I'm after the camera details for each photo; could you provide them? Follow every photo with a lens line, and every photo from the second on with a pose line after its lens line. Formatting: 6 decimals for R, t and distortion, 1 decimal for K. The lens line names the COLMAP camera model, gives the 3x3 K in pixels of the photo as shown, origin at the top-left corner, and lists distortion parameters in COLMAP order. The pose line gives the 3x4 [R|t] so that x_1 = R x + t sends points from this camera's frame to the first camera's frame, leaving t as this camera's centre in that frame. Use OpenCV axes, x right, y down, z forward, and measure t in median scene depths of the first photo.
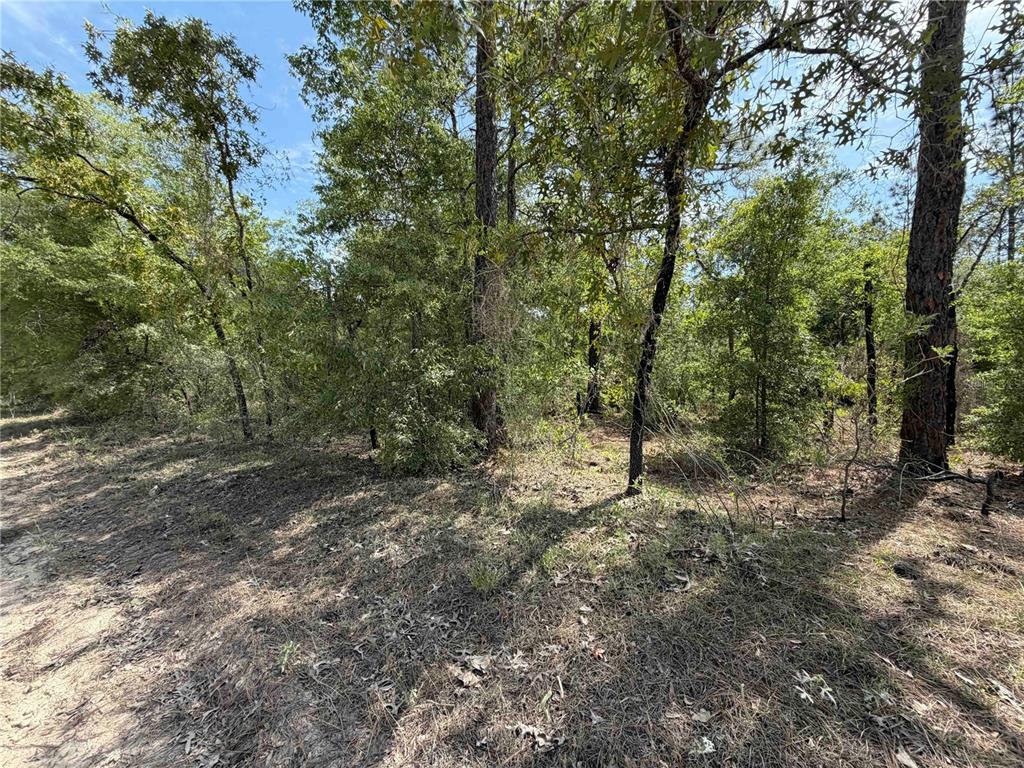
lens RADIAL K [[409.2, 0, 509.9], [0, 409.2, 381.9], [0, 0, 1]] dist [-0.000709, -0.000209]
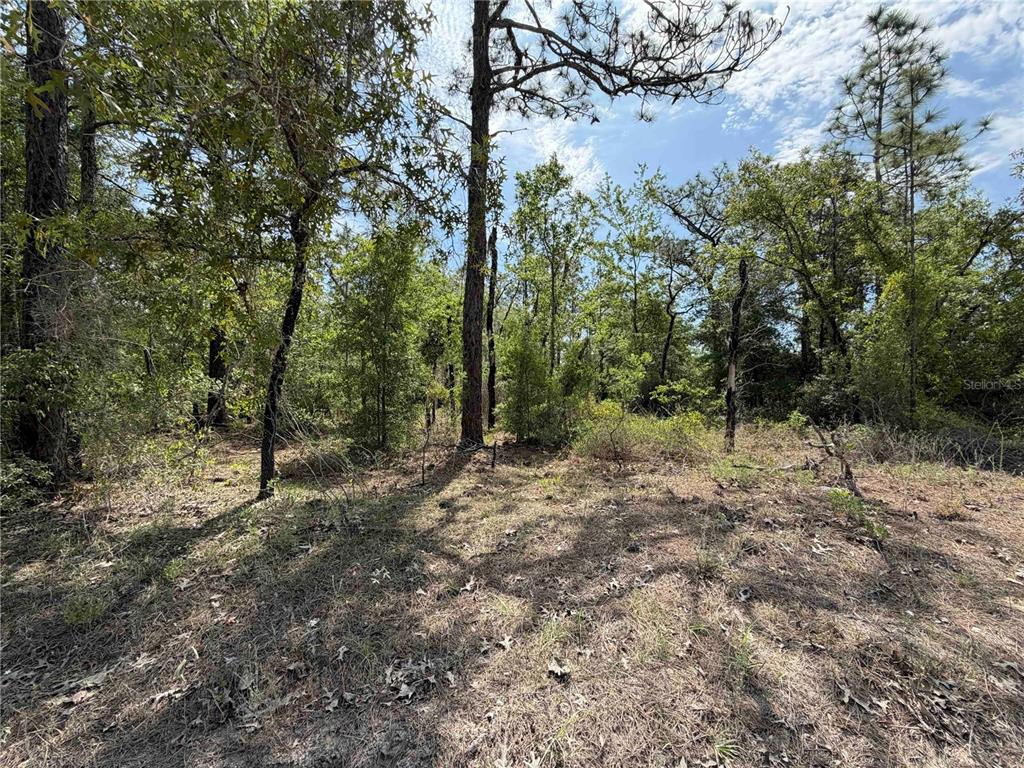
lens RADIAL K [[409.2, 0, 509.9], [0, 409.2, 381.9], [0, 0, 1]] dist [-0.000709, -0.000209]
pose [[0.676793, 0.000162, 0.736173, -0.062602], [0.010187, 0.999902, -0.009585, -0.016548], [-0.736103, 0.013986, 0.676725, -0.238086]]
